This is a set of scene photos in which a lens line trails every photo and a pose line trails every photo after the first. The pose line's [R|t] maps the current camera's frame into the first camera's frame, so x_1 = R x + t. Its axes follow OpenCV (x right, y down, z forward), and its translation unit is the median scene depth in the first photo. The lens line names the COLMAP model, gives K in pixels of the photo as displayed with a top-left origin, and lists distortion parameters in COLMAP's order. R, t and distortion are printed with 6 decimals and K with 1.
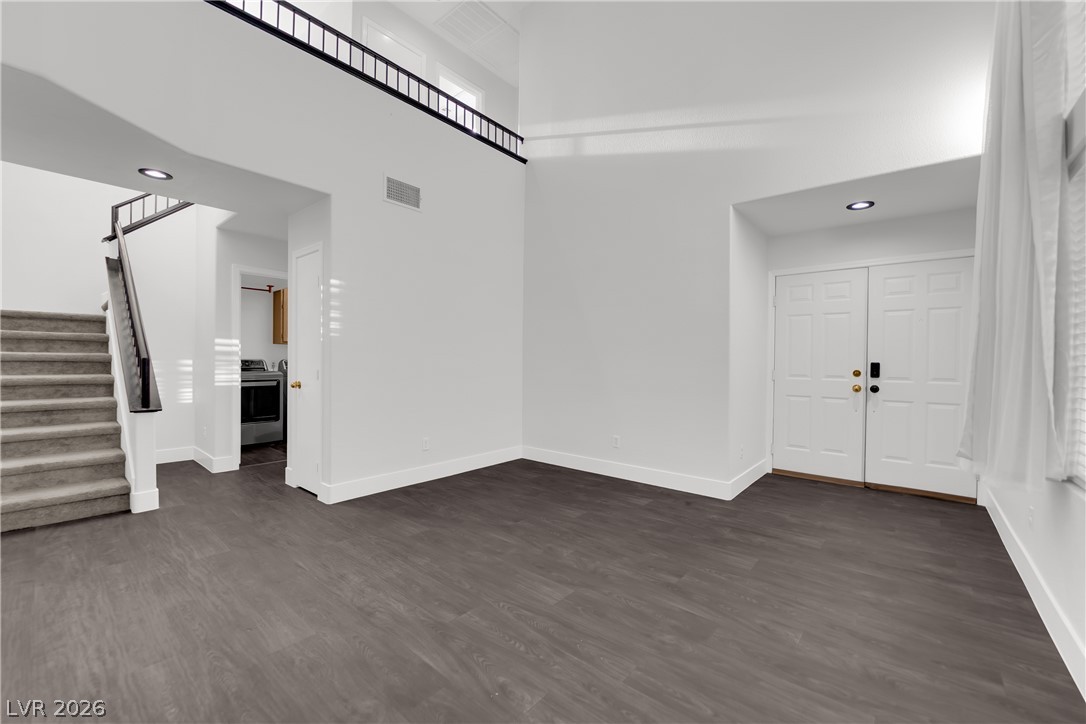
lens RADIAL K [[428.0, 0, 532.0], [0, 428.0, 373.1], [0, 0, 1]] dist [-0.011796, -0.000919]
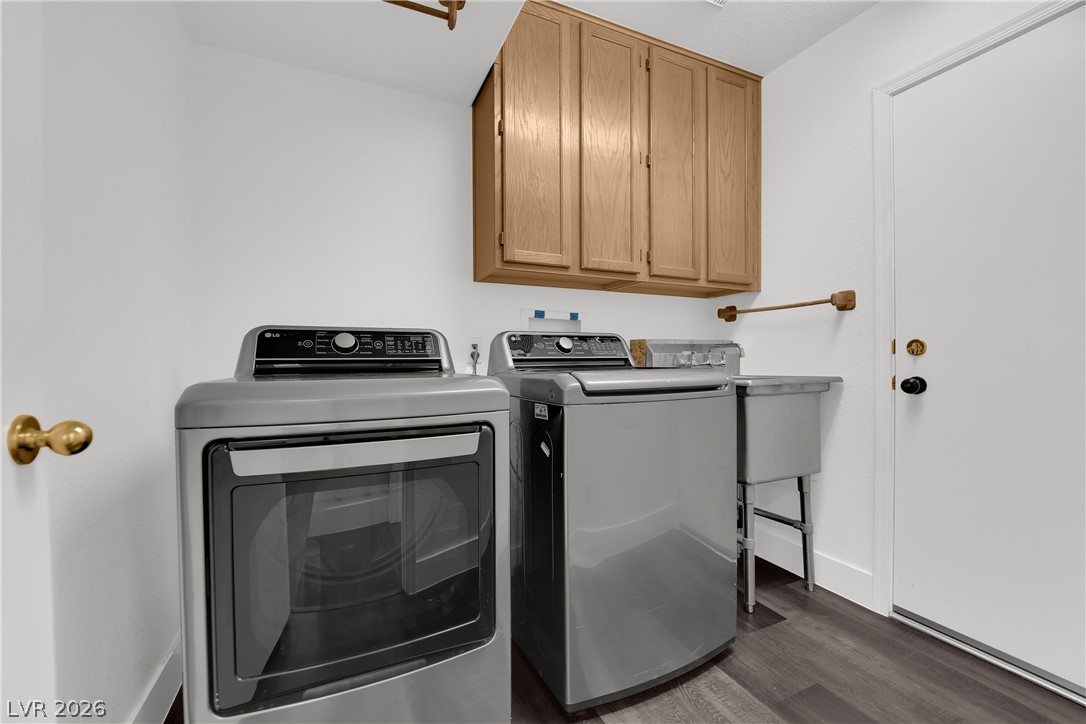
lens RADIAL K [[428.0, 0, 541.4], [0, 428.0, 366.0], [0, 0, 1]] dist [-0.011796, -0.000919]
pose [[0.911046, -0.007466, -0.412237, -0.470325], [0.002027, 0.999905, -0.013631, -0.006572], [0.412300, 0.011583, 0.910975, 0.794931]]
